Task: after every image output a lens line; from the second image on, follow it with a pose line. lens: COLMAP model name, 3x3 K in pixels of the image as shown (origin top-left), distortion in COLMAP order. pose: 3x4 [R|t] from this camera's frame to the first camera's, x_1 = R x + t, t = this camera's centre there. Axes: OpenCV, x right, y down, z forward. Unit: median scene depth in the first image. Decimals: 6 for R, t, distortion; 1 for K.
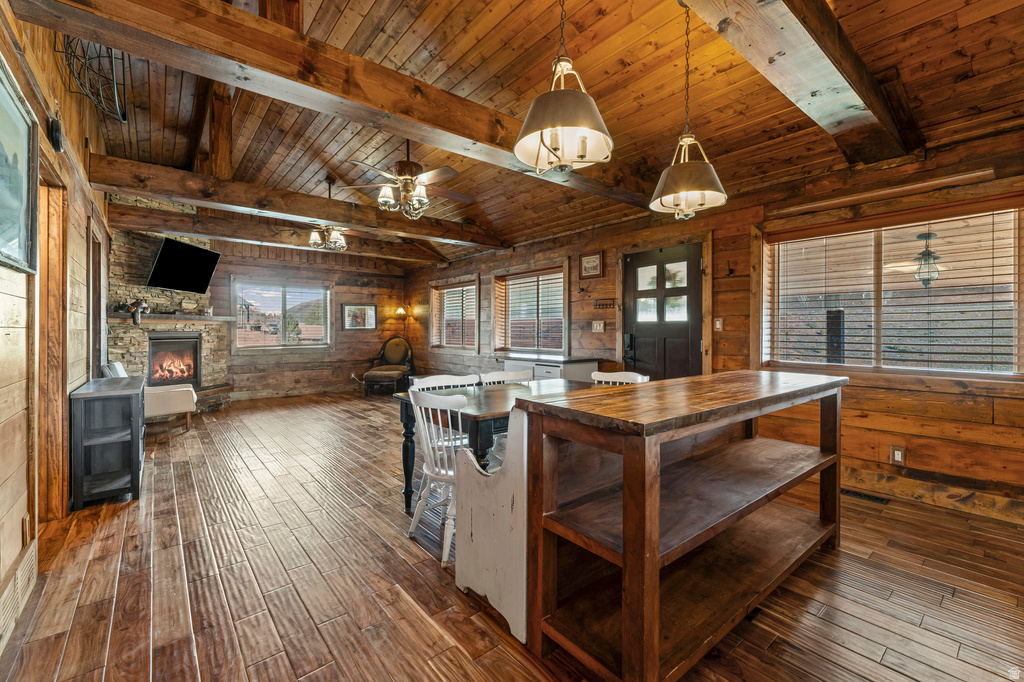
lens RADIAL K [[434.9, 0, 517.2], [0, 434.9, 330.4], [0, 0, 1]] dist [0.002350, 0.000421]
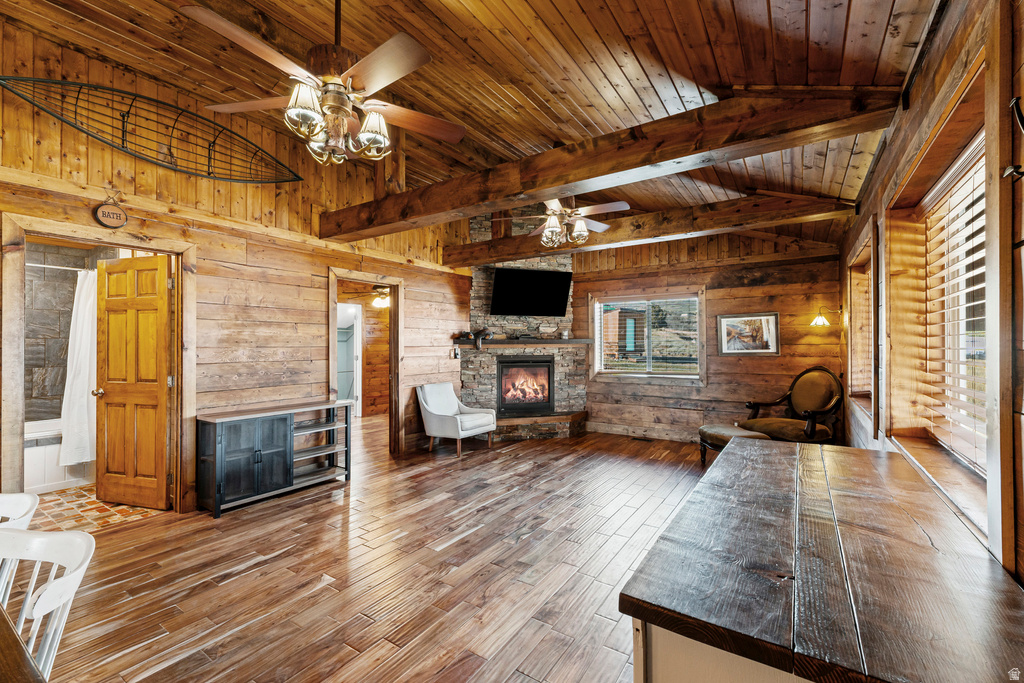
lens RADIAL K [[430.8, 0, 515.2], [0, 430.8, 337.6], [0, 0, 1]] dist [0.003628, 0.000550]
pose [[0.291075, -0.015482, -0.956575, 0.200772], [0.003860, 0.999880, -0.015009, -0.025623], [0.956692, 0.000677, 0.291100, 0.706286]]
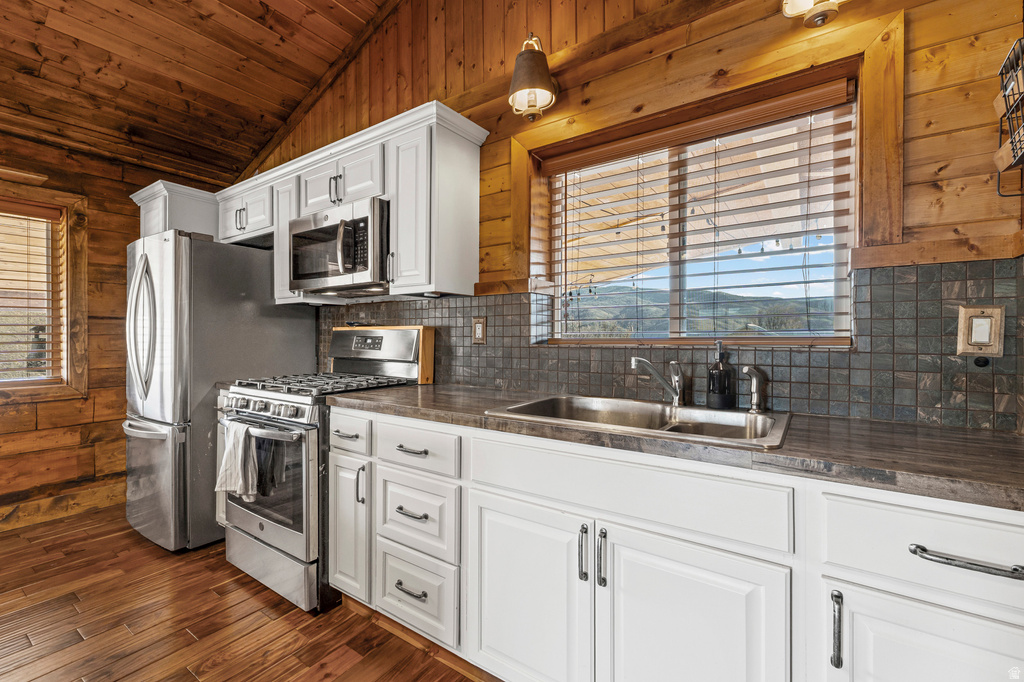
lens RADIAL K [[439.5, 0, 512.0], [0, 439.5, 341.0], [0, 0, 1]] dist [0.003690, 0.000224]
pose [[-0.269963, -0.008626, 0.962832, -0.085707], [-0.000240, 0.999960, 0.008892, 0.000466], [-0.962871, 0.002170, -0.269954, 0.104394]]
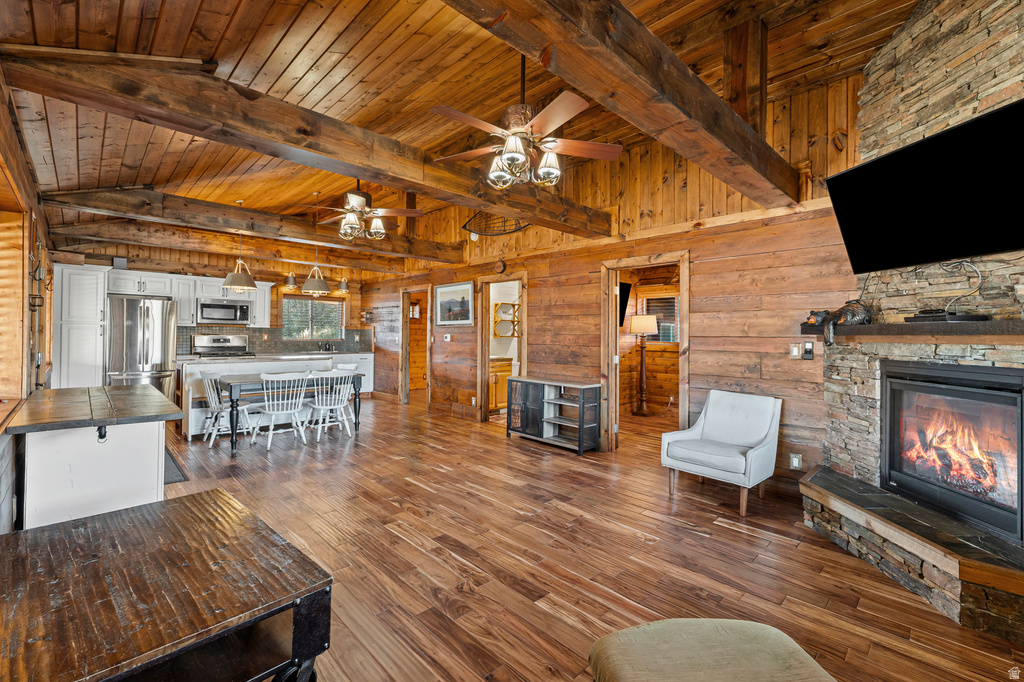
lens RADIAL K [[441.6, 0, 515.6], [0, 441.6, 330.3], [0, 0, 1]] dist [0.001269, 0.000030]
pose [[-0.996381, -0.012589, -0.084064, -0.372519], [-0.011793, 0.999881, -0.009957, -0.020640], [0.084179, -0.008930, -0.996411, 1.430755]]
